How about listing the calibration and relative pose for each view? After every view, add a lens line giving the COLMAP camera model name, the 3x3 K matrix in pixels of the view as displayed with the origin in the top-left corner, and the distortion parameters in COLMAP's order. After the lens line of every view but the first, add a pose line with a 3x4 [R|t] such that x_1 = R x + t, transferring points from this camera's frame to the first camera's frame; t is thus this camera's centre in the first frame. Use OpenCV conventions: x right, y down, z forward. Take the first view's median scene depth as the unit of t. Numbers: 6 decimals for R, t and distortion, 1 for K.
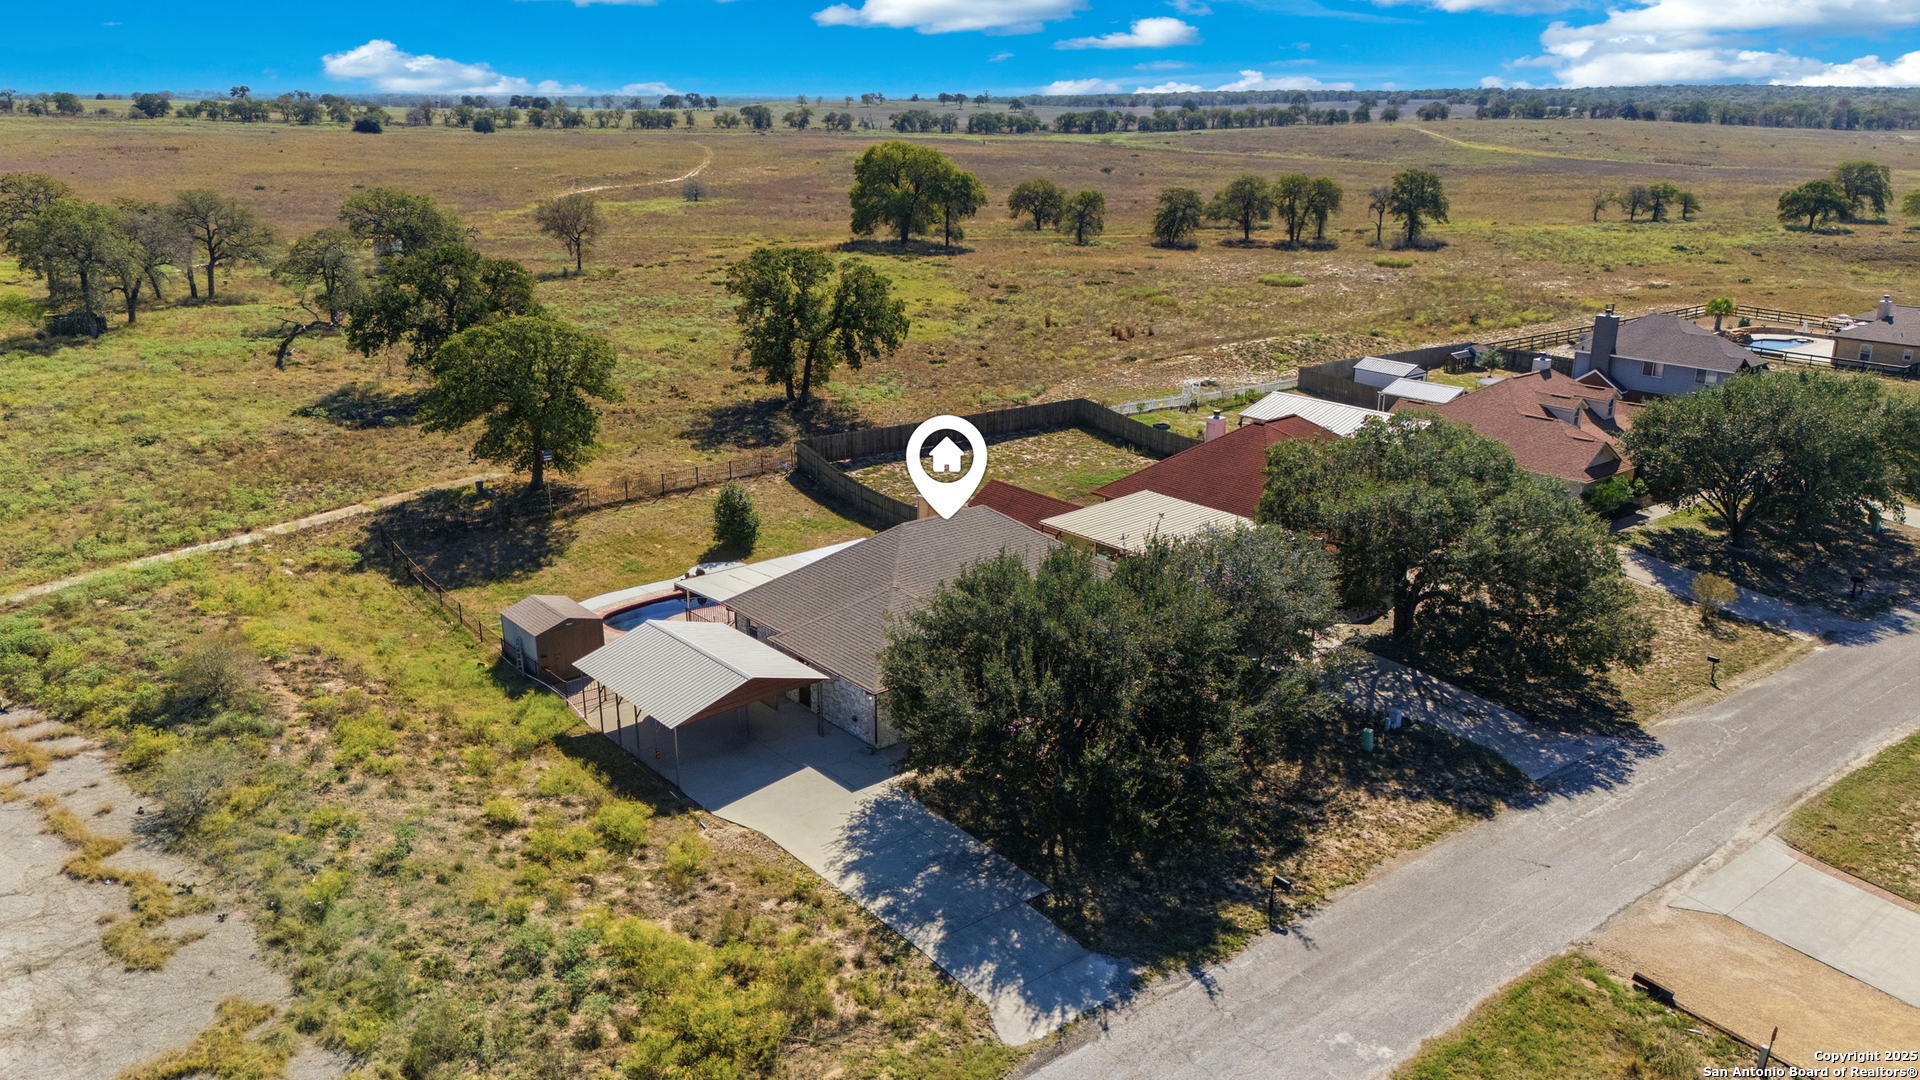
lens RADIAL K [[1415.5, 0, 964.0], [0, 1415.5, 536.7], [0, 0, 1]] dist [0.065632, -0.057770]
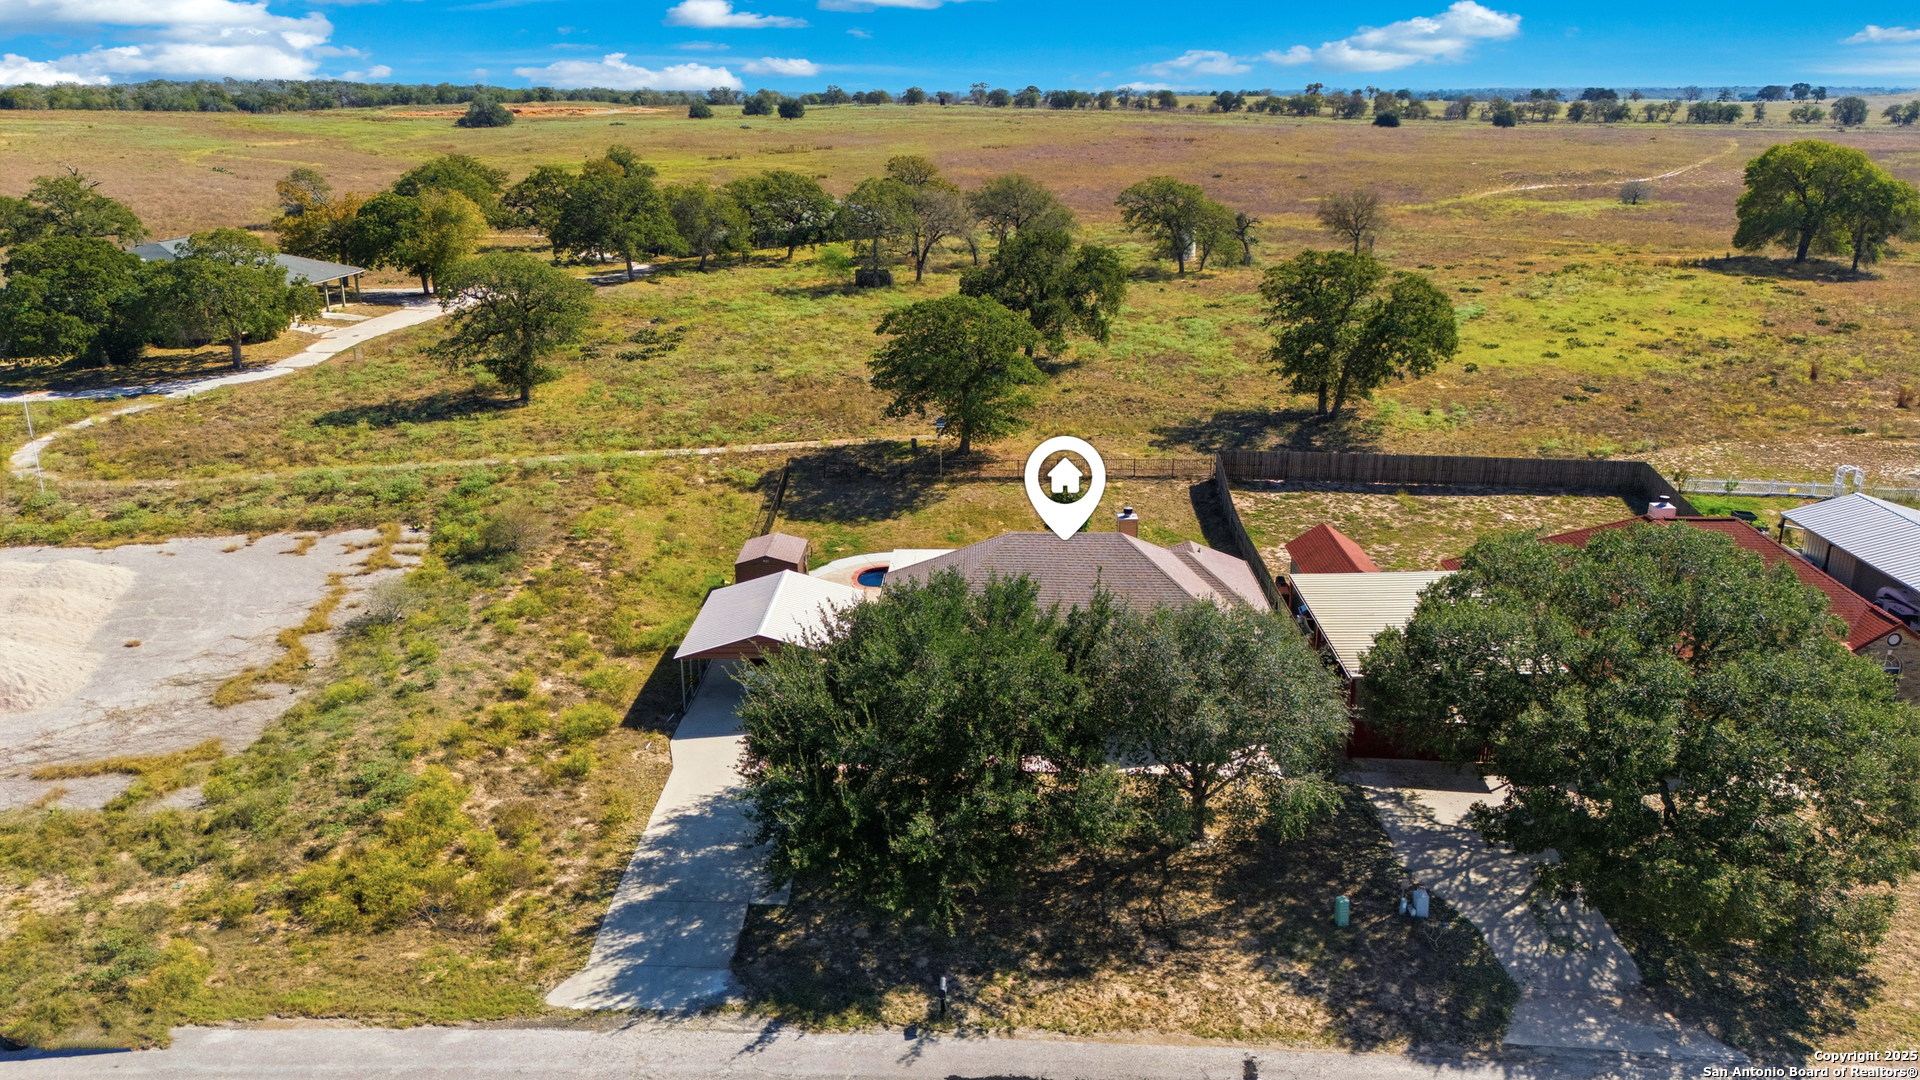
lens RADIAL K [[1415.5, 0, 964.0], [0, 1415.5, 536.7], [0, 0, 1]] dist [0.065632, -0.057770]
pose [[0.754280, 0.198856, -0.625714, 0.539402], [-0.196345, 0.977735, 0.074043, -0.071681], [0.626506, 0.067006, 0.776531, 0.227030]]
